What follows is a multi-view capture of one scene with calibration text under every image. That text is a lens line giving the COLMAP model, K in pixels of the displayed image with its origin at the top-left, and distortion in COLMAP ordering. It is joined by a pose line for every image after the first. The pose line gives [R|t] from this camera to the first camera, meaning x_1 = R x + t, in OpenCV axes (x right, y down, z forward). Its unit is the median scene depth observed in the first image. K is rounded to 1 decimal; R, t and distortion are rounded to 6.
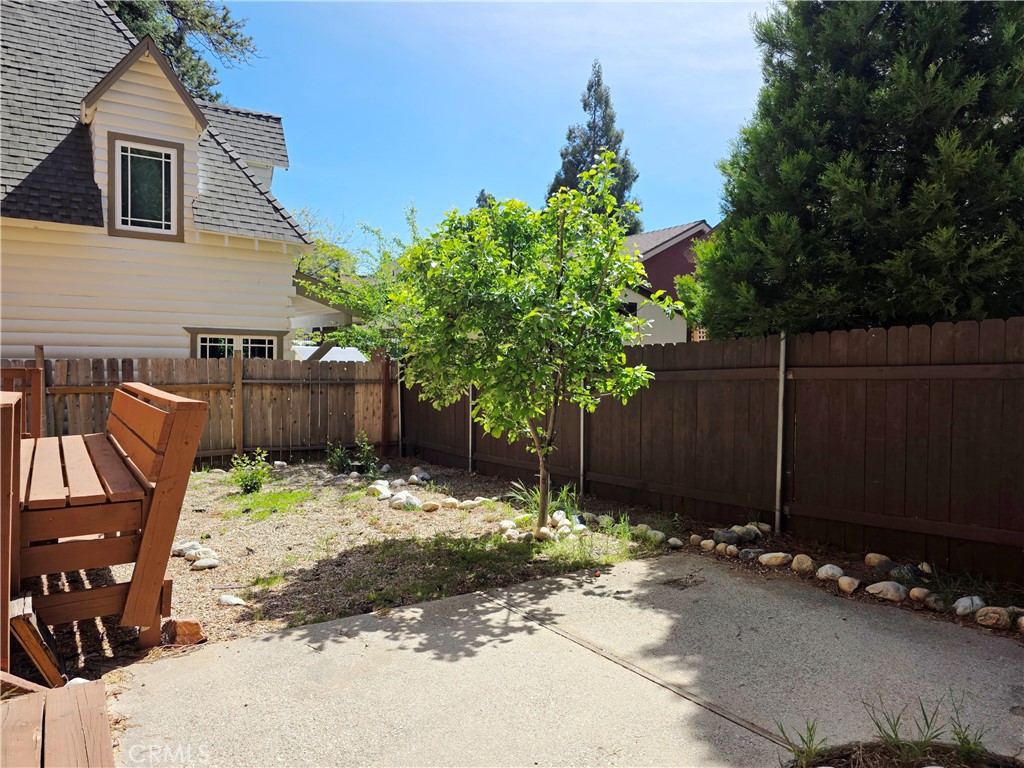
lens RADIAL K [[687.2, 0, 518.2], [0, 687.2, 383.4], [0, 0, 1]] dist [0.059445, -0.050627]
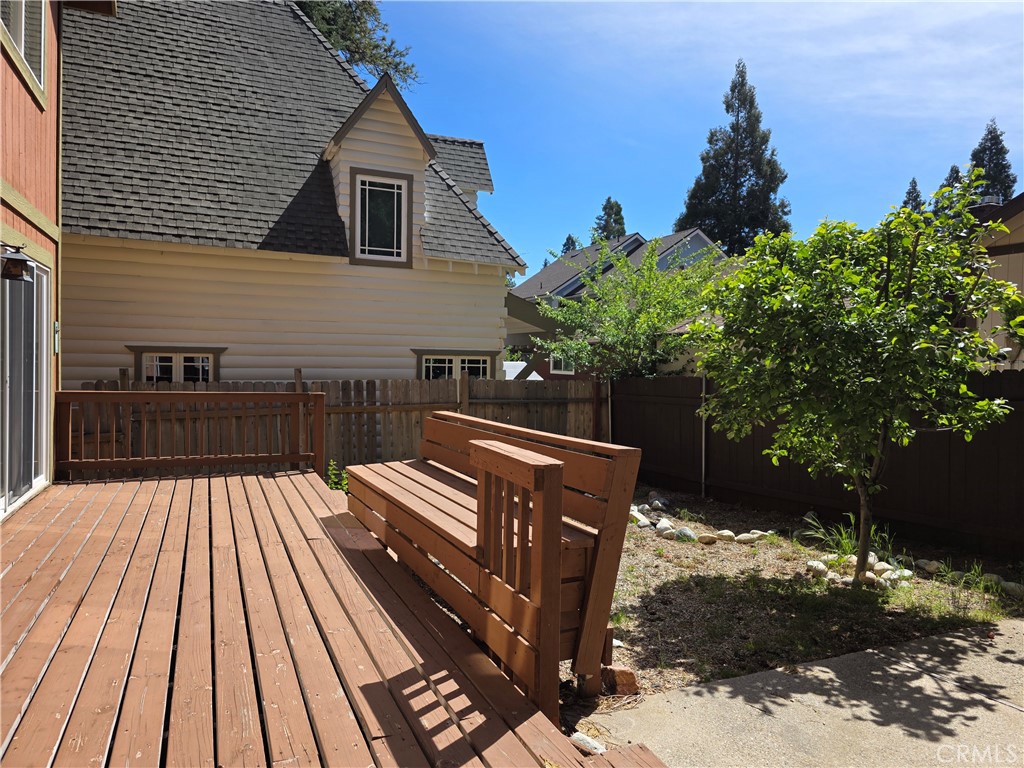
lens RADIAL K [[687.2, 0, 522.7], [0, 687.2, 381.9], [0, 0, 1]] dist [0.059445, -0.050627]
pose [[0.987791, -0.000045, -0.155783, -0.311934], [-0.001850, 0.999926, -0.012020, -0.038434], [0.155772, 0.012161, 0.987718, -0.001405]]
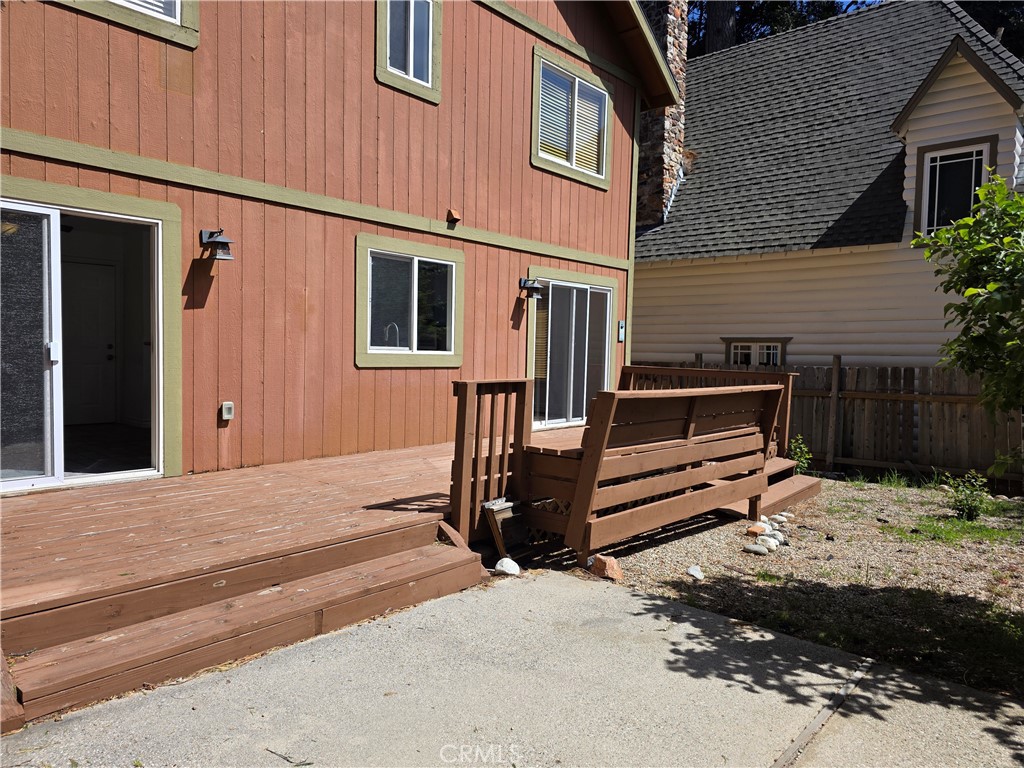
lens RADIAL K [[687.2, 0, 515.5], [0, 687.2, 376.7], [0, 0, 1]] dist [0.059445, -0.050627]
pose [[0.266255, 0.022198, -0.963647, 0.493196], [-0.051252, 0.998647, 0.008844, -0.003055], [0.962539, 0.047034, 0.267032, 0.325543]]
